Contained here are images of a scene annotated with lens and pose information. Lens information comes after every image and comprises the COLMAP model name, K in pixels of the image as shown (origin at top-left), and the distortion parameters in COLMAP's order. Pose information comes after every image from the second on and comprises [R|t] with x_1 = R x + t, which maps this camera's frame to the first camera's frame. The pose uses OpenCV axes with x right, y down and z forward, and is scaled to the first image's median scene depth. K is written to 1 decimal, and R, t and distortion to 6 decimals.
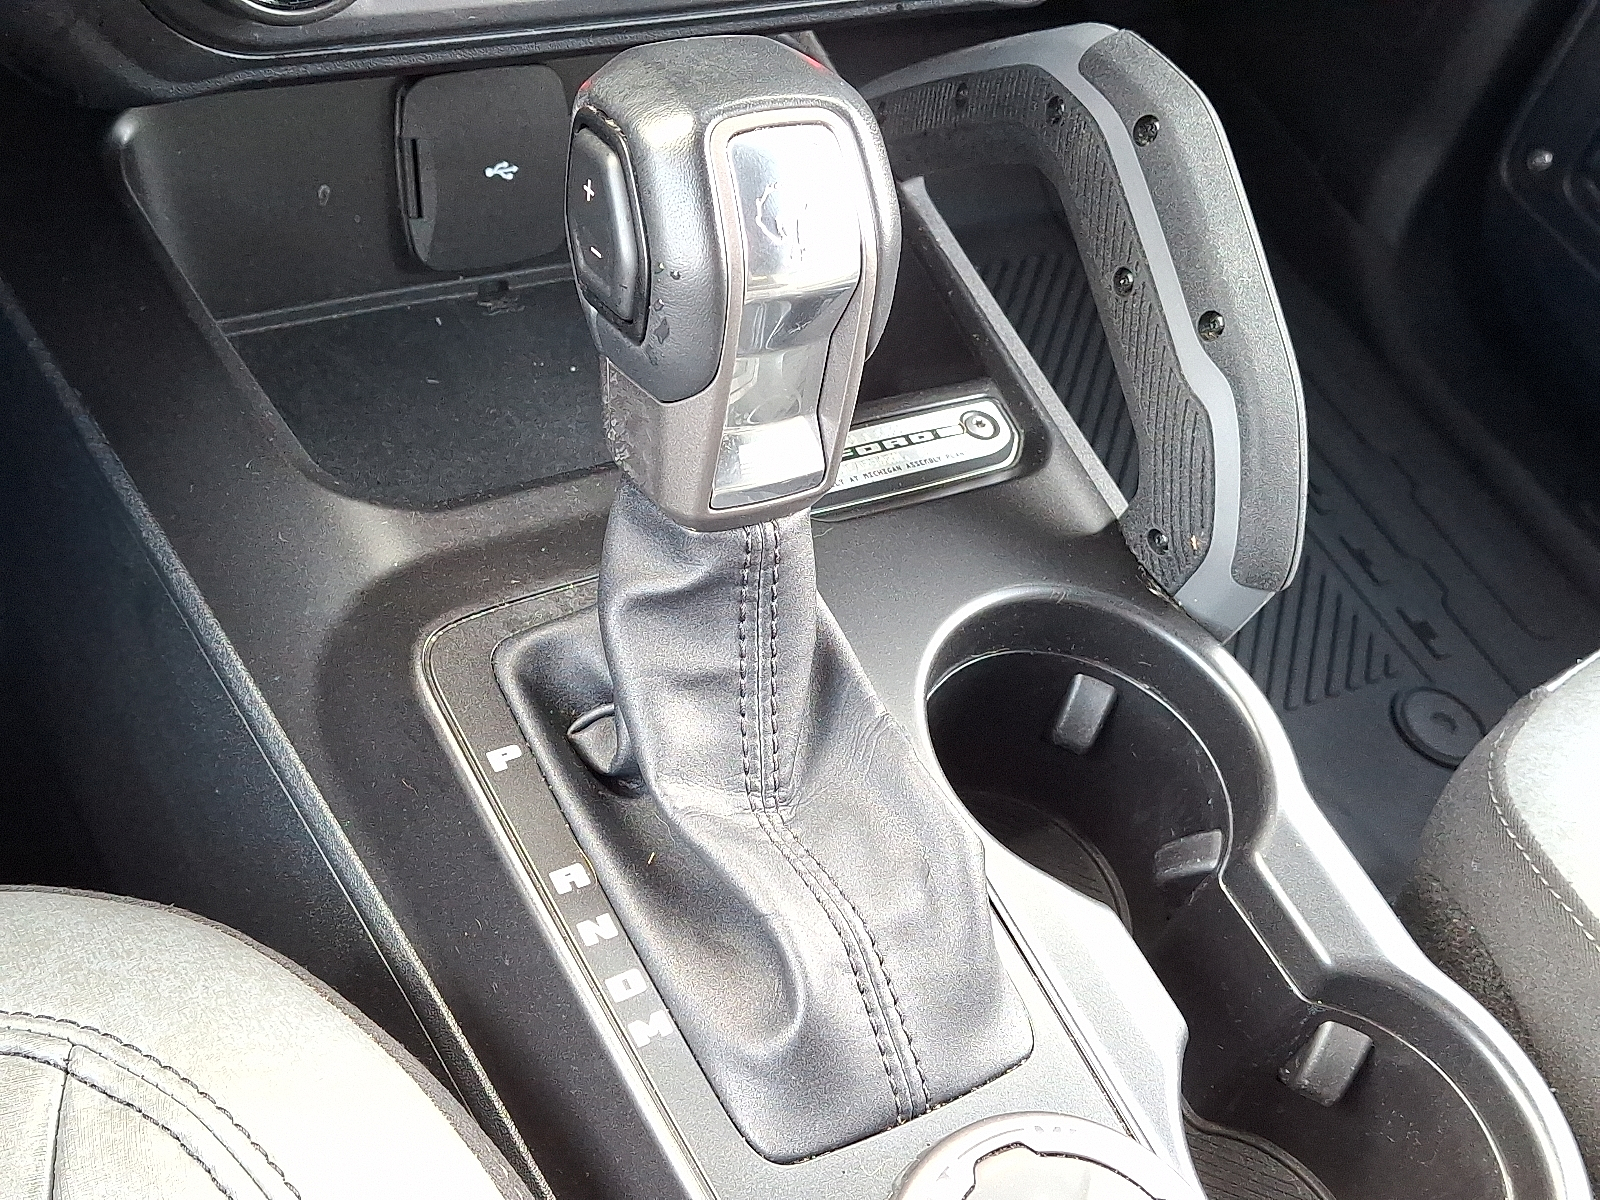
lens RADIAL K [[1841.6, 0, 772.3], [0, 1841.6, 631.3], [0, 0, 1]] dist [0.054856, 0.000000]
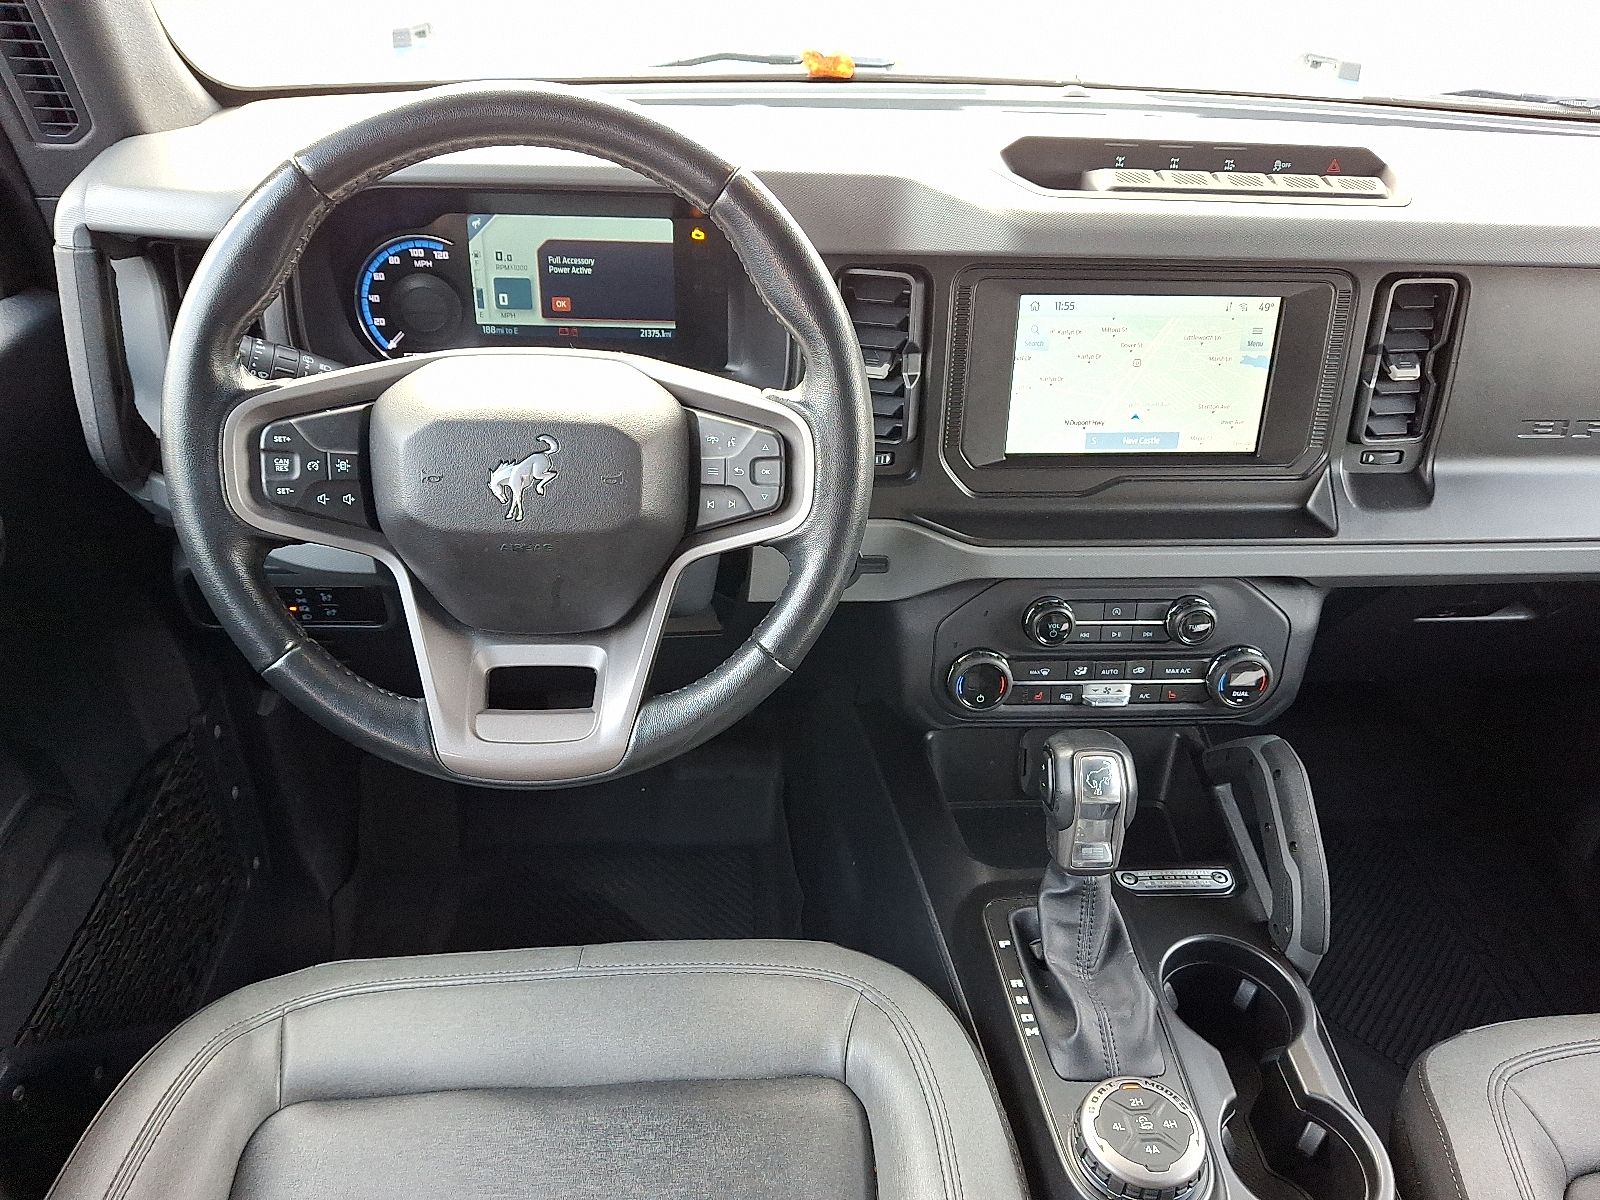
lens RADIAL K [[1195.7, 0, 798.4], [0, 1195.7, 608.0], [0, 0, 1]] dist [0.048870, -0.021959]
pose [[0.893054, 0.053248, -0.446787, 0.415058], [-0.212115, 0.925534, -0.313679, 0.252022], [0.396814, 0.374902, 0.837847, -1.034355]]
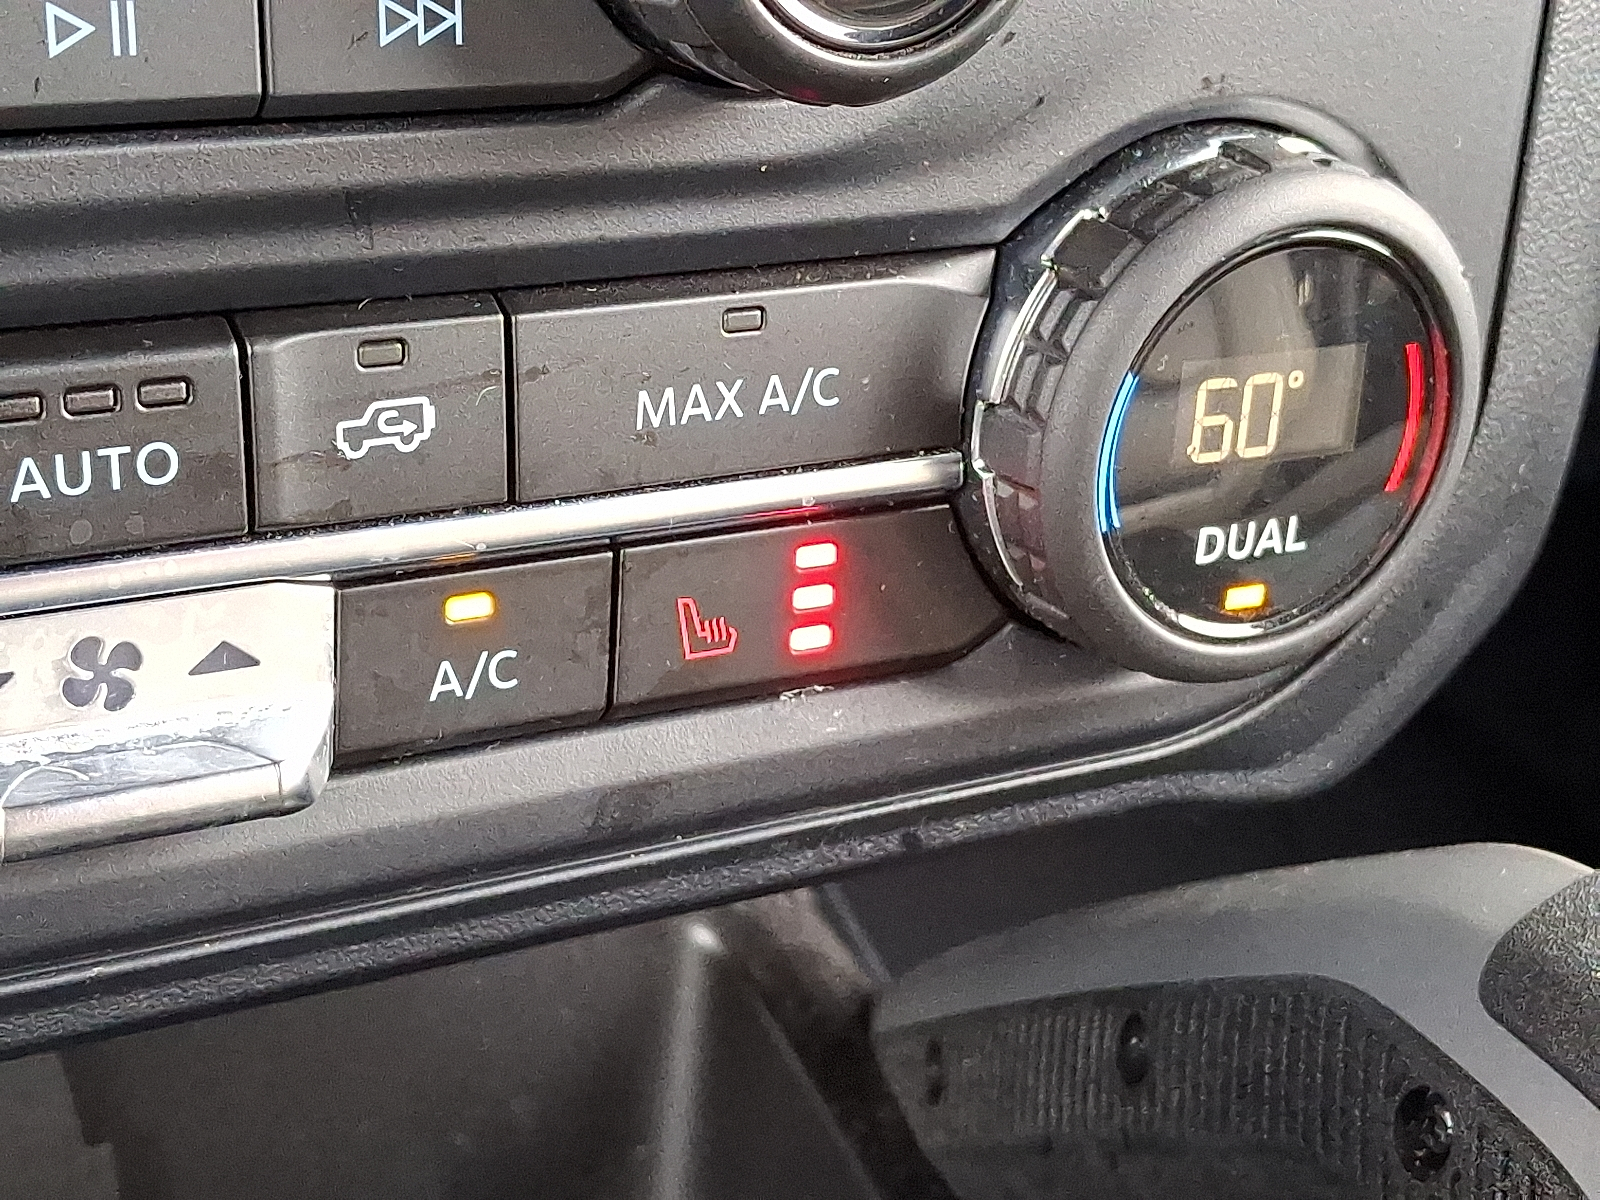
lens RADIAL K [[2805.2, 0, 811.9], [0, 2805.2, 601.2], [0, 0, 1]] dist [0.216363, 0.000000]
pose [[0.996532, -0.072750, -0.040398, 0.092505], [0.054269, 0.936203, -0.347244, -0.248678], [0.063083, 0.343847, 0.936904, 0.625039]]
